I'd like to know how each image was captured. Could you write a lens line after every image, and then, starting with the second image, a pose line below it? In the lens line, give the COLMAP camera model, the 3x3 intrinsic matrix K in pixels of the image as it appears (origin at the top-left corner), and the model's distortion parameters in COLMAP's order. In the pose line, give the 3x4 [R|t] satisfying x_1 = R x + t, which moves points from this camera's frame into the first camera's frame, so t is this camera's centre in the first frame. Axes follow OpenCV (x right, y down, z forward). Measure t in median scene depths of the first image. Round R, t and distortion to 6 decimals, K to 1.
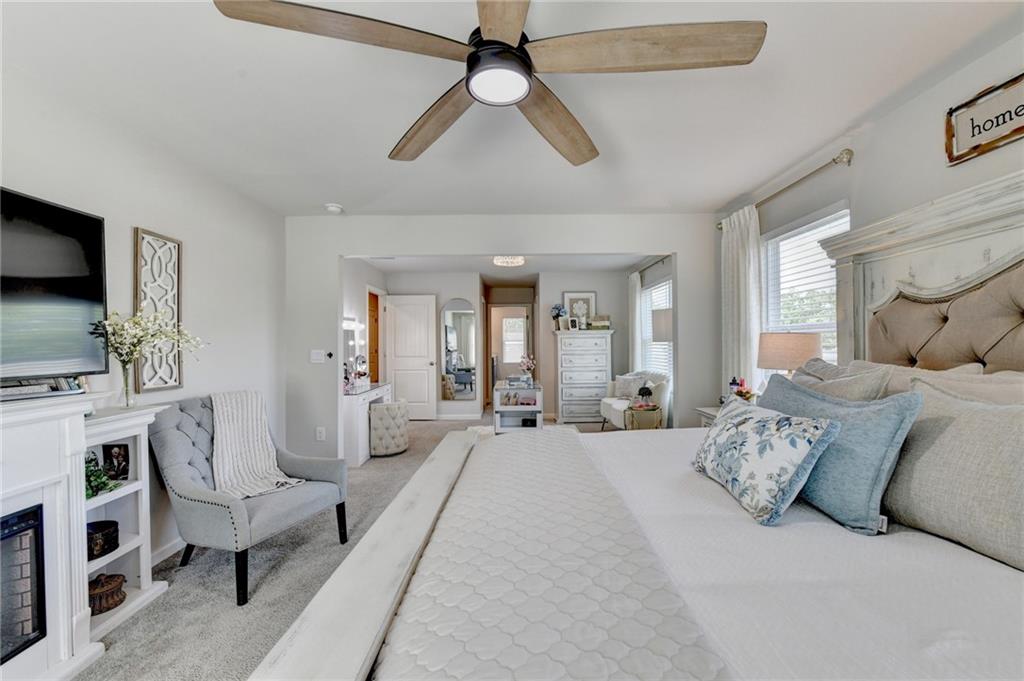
lens RADIAL K [[406.9, 0, 516.7], [0, 406.9, 340.9], [0, 0, 1]] dist [-0.008543, 0.000020]
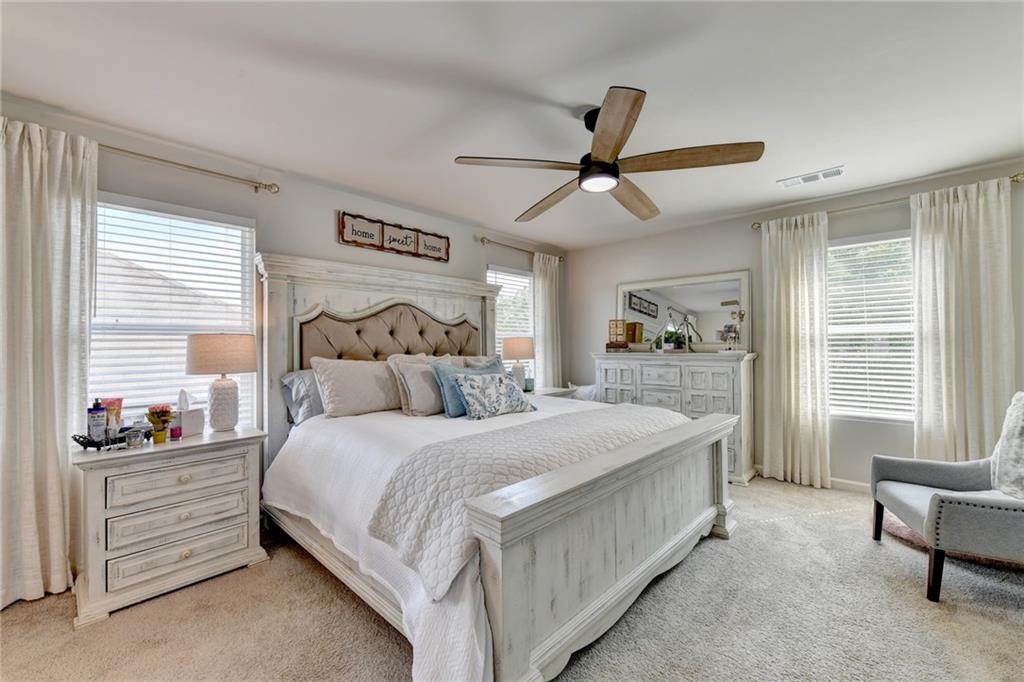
lens RADIAL K [[406.9, 0, 516.7], [0, 406.9, 341.4], [0, 0, 1]] dist [-0.008543, 0.000020]
pose [[-0.721297, 0.016888, 0.692420, -0.182529], [0.008325, 0.999842, -0.015714, 0.006300], [-0.692576, -0.005570, -0.721323, 0.470093]]
